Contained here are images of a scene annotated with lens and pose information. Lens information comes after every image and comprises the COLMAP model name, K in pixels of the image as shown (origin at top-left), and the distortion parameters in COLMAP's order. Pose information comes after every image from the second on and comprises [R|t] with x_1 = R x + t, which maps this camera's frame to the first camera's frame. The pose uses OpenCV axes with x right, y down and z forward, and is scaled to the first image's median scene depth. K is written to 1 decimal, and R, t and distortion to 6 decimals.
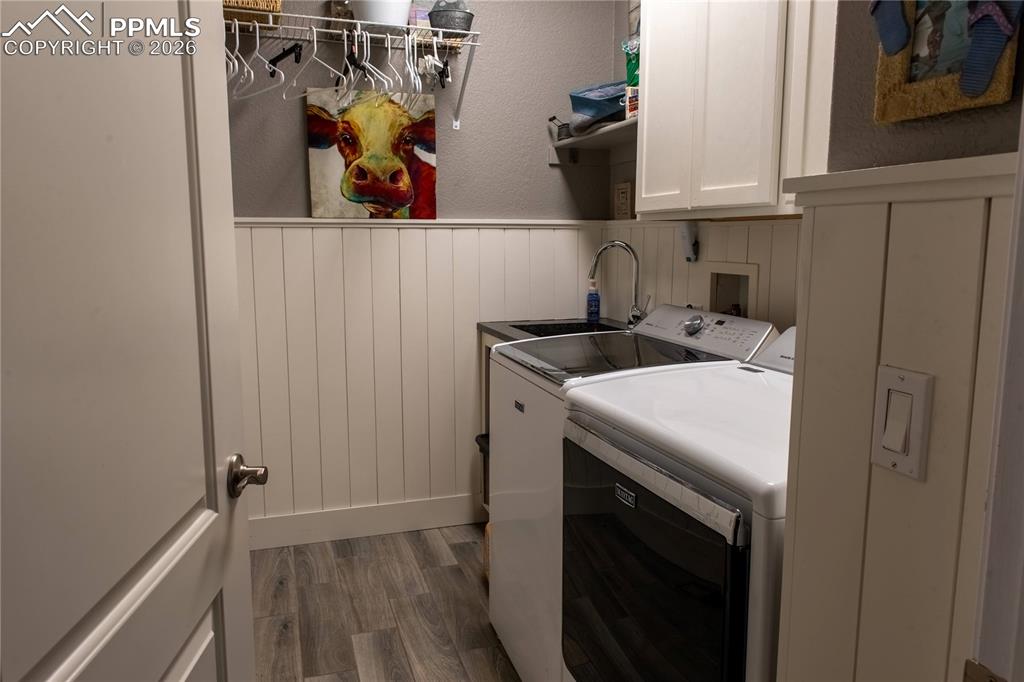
lens RADIAL K [[719.5, 0, 512.0], [0, 719.5, 341.0], [0, 0, 1]] dist [0.005007, -0.002662]
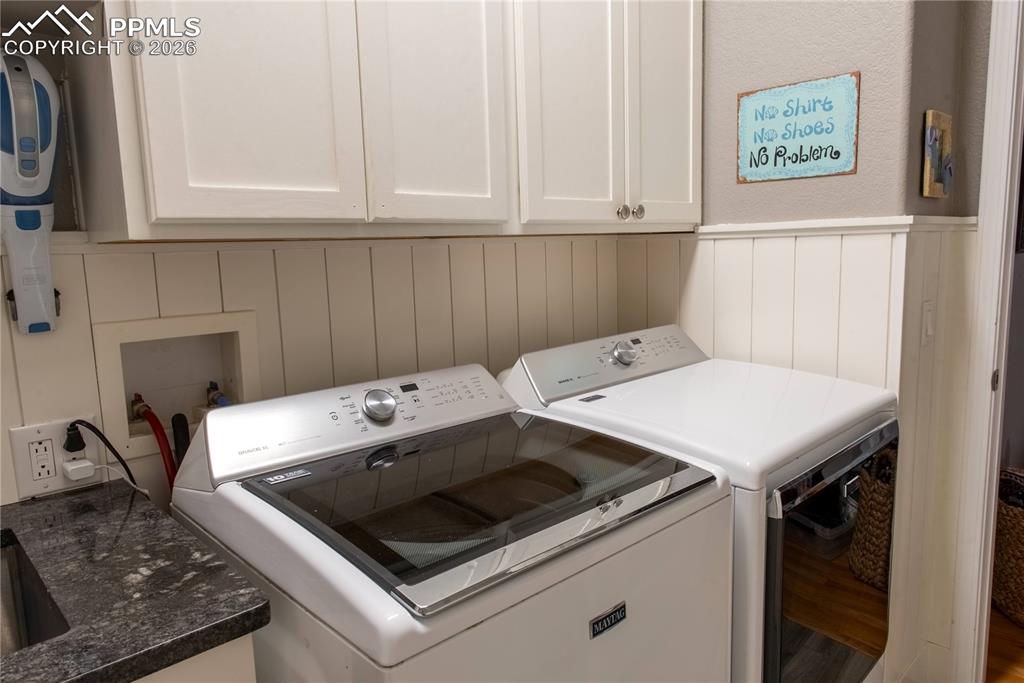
lens RADIAL K [[719.5, 0, 512.0], [0, 719.5, 341.5], [0, 0, 1]] dist [0.005007, -0.002662]
pose [[-0.435712, -0.102069, 0.894280, -0.394662], [0.166812, 0.967181, 0.191664, -0.192188], [-0.884494, 0.232687, -0.404386, 1.239167]]
